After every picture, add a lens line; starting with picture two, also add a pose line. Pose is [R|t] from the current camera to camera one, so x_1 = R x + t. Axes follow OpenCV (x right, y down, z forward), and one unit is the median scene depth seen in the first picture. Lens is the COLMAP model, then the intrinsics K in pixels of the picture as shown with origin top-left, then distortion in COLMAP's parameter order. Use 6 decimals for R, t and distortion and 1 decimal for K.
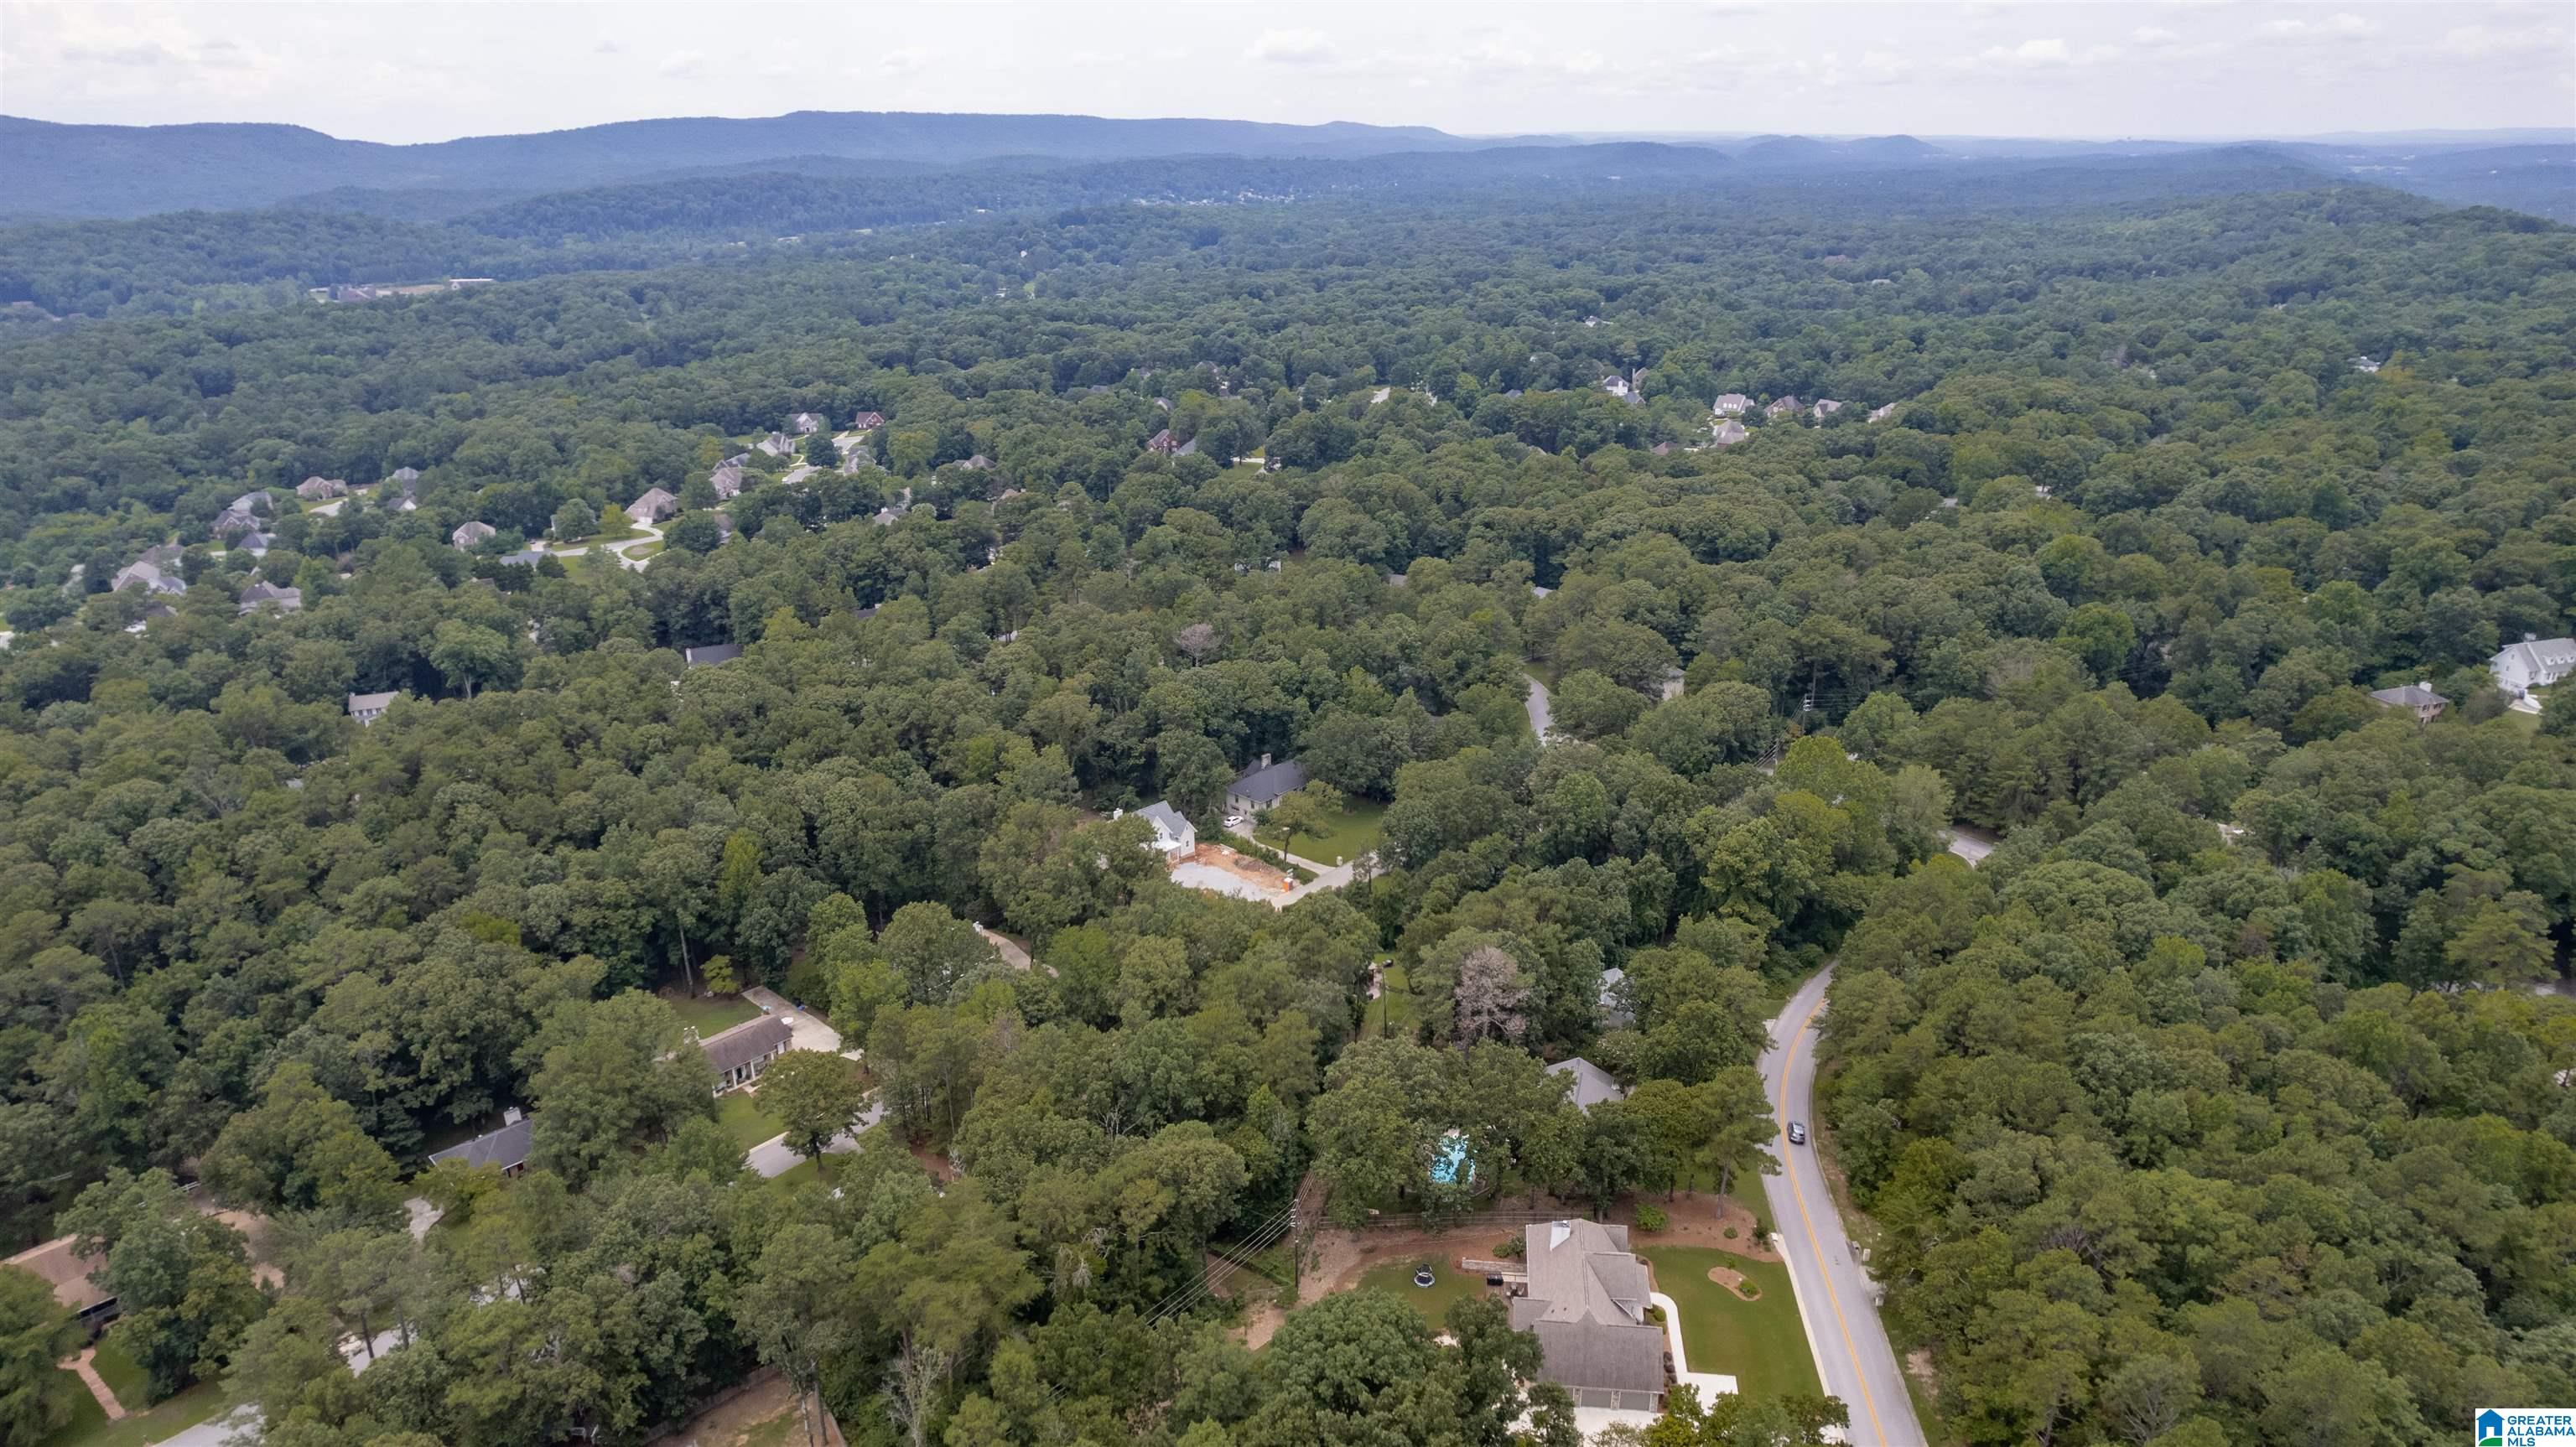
lens RADIAL K [[1647.6, 0, 1276.6], [0, 1647.6, 728.6], [0, 0, 1]] dist [-0.075468, 0.066035]
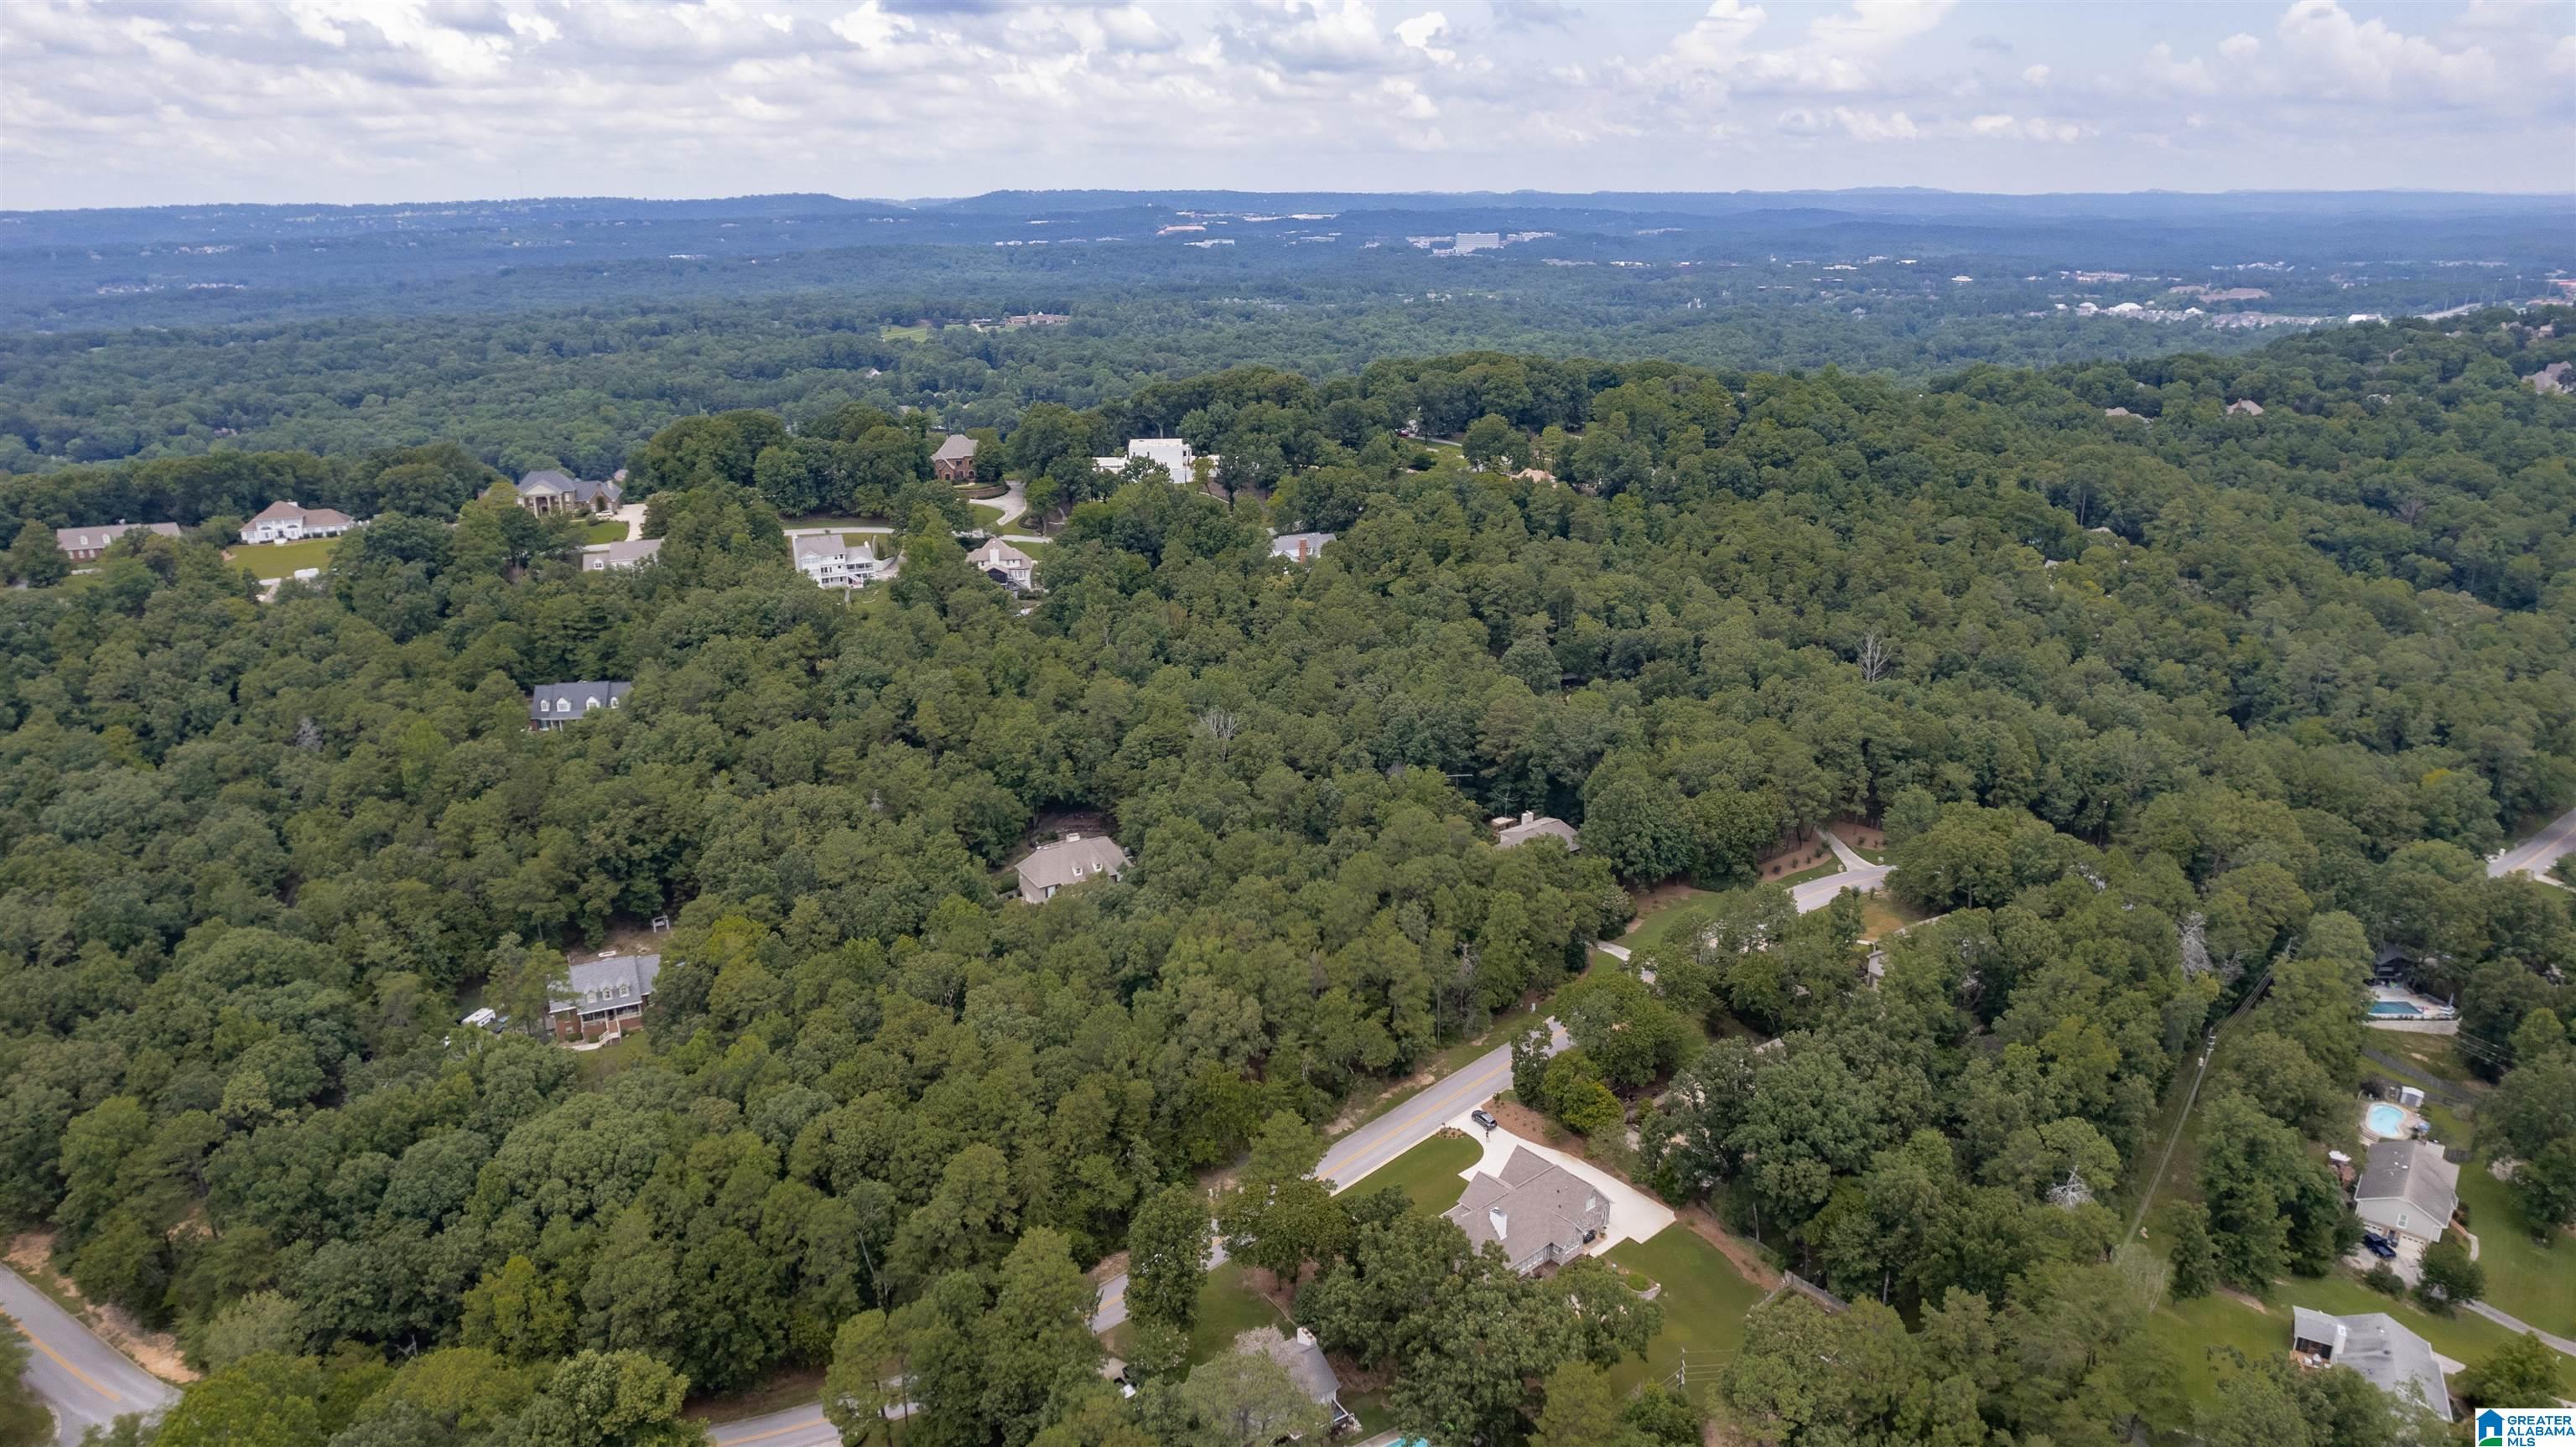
lens RADIAL K [[1647.6, 0, 1274.0], [0, 1647.6, 749.7], [0, 0, 1]] dist [-0.075468, 0.066035]
pose [[-0.735285, -0.203123, 0.646604, -0.170187], [0.250765, 0.804798, 0.537975, -0.270276], [-0.629661, 0.557711, -0.540820, 0.704362]]
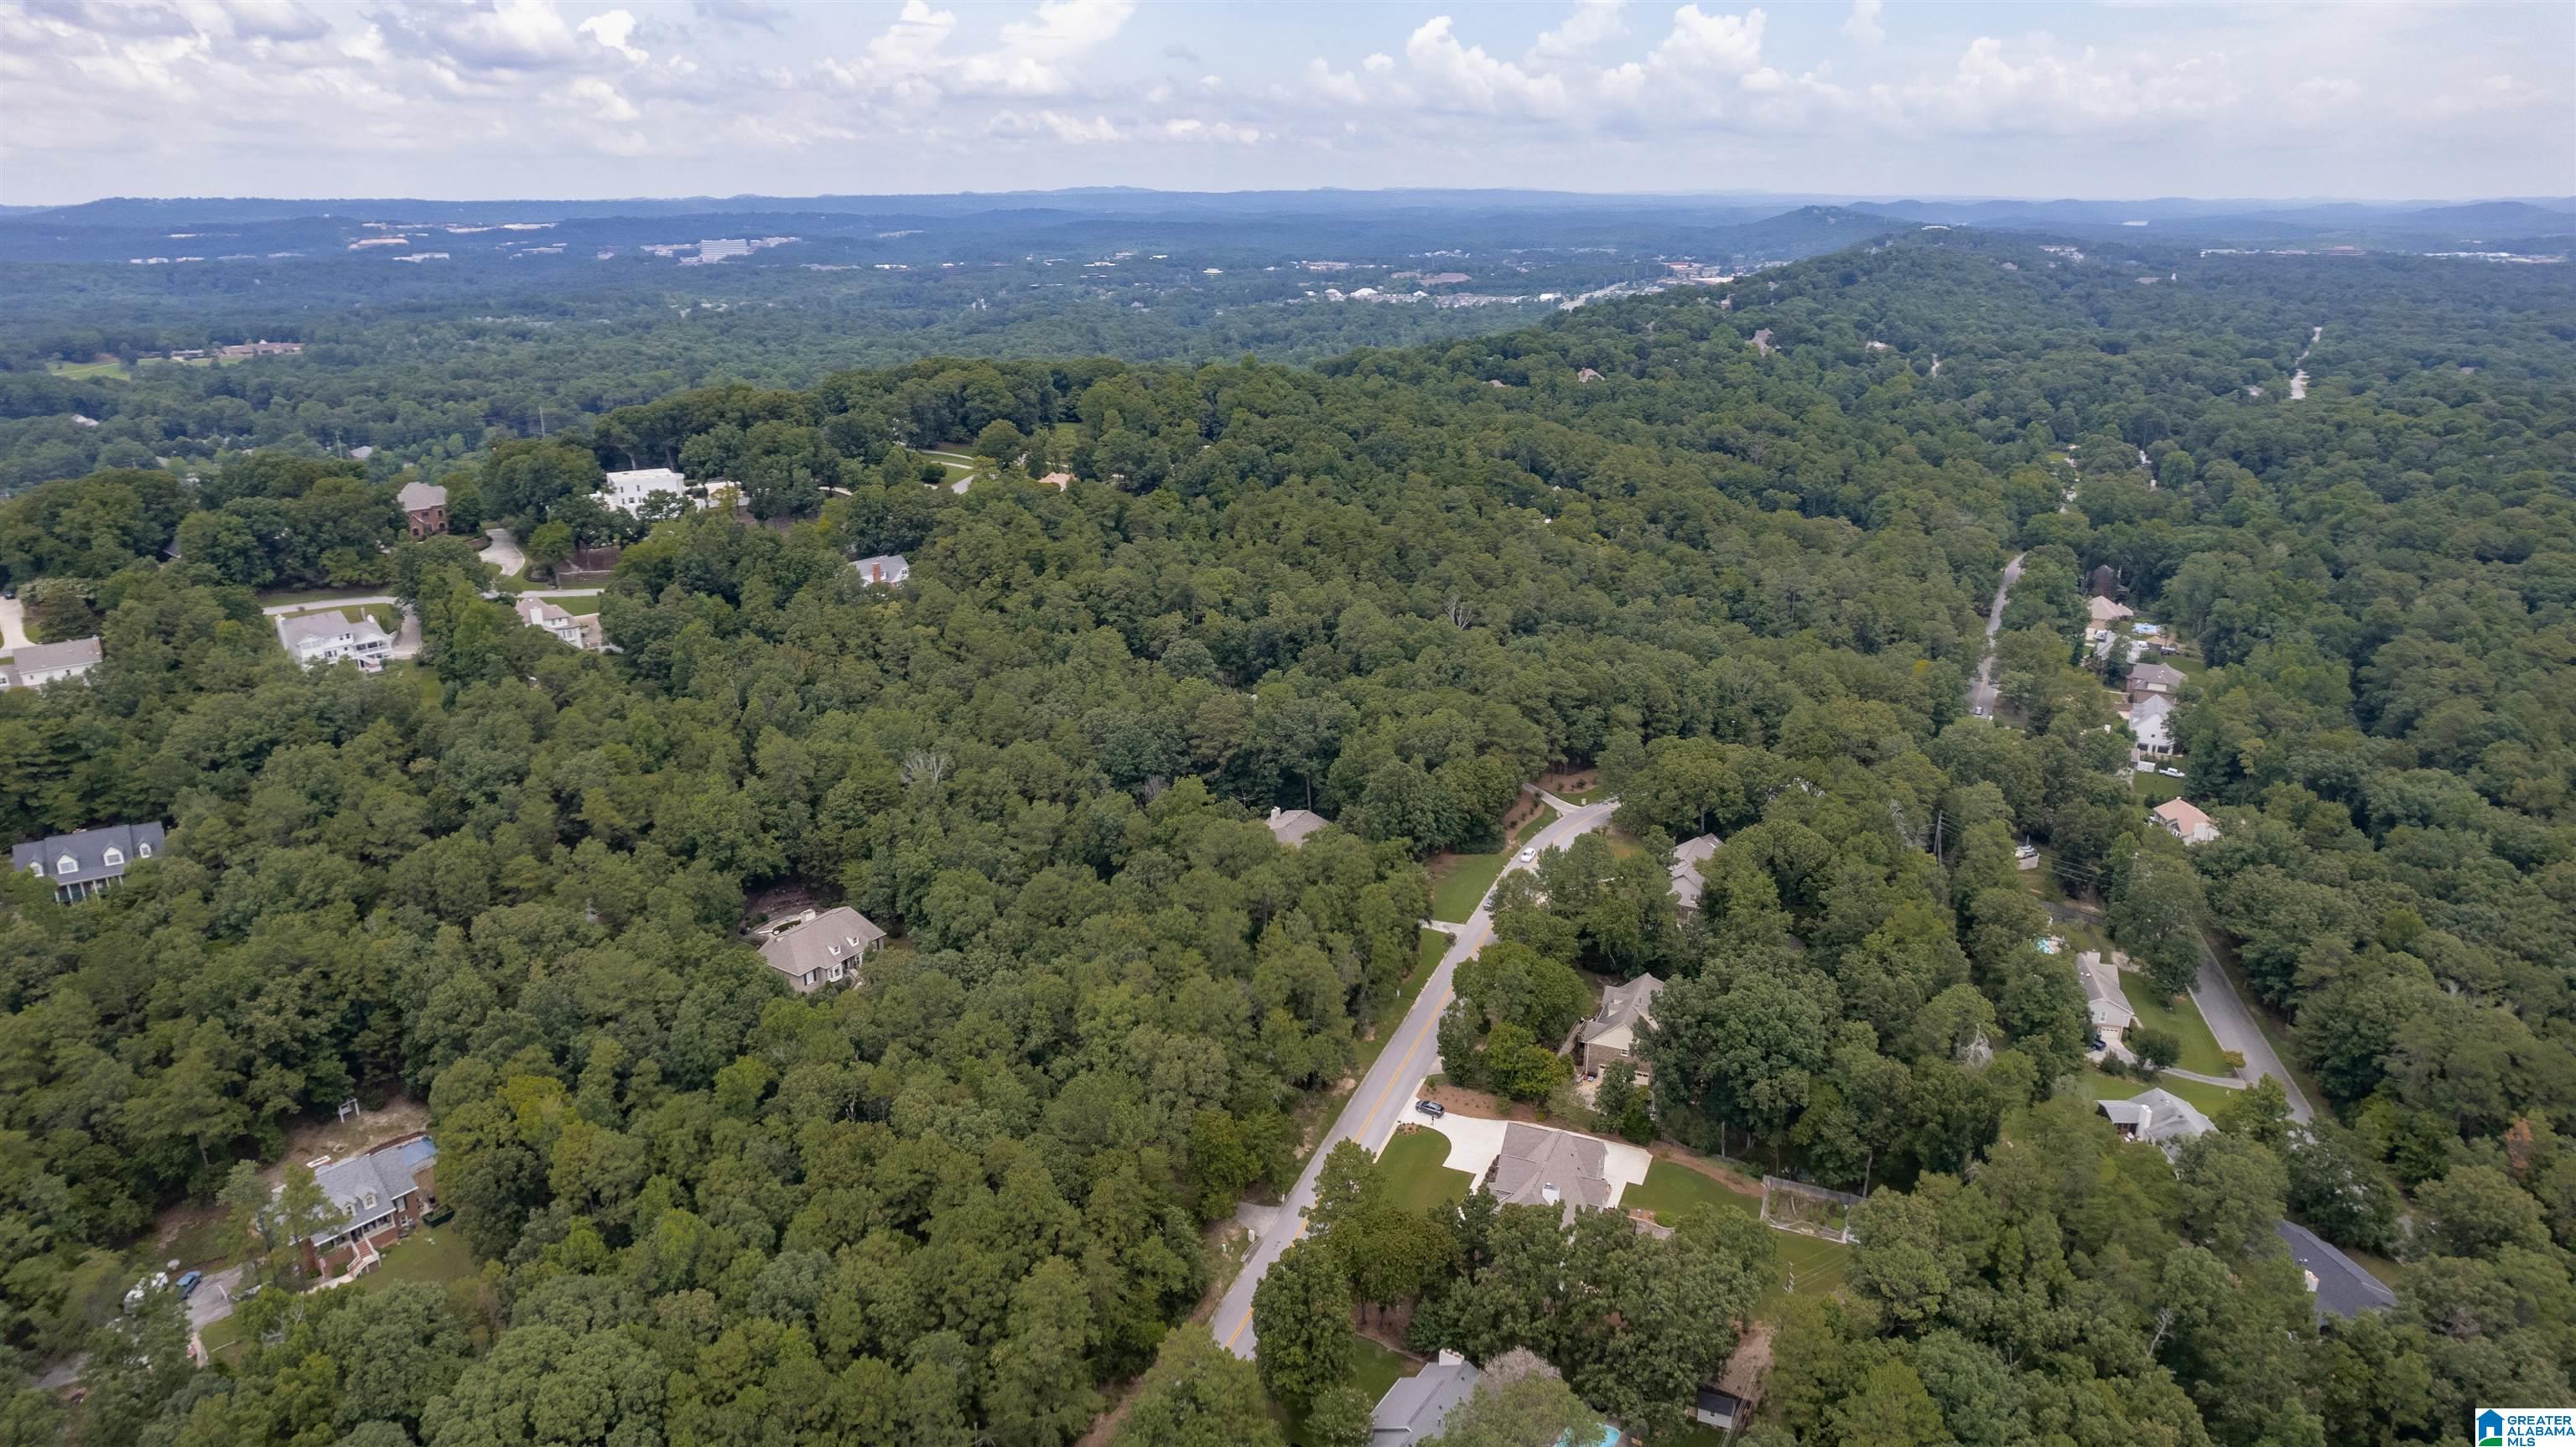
lens RADIAL K [[1647.6, 0, 1275.5], [0, 1647.6, 736.4], [0, 0, 1]] dist [-0.075468, 0.066035]
pose [[-0.957264, -0.076646, 0.278873, 0.030032], [0.115177, 0.783453, 0.610684, -0.303666], [-0.265291, 0.616706, -0.741144, 0.786513]]
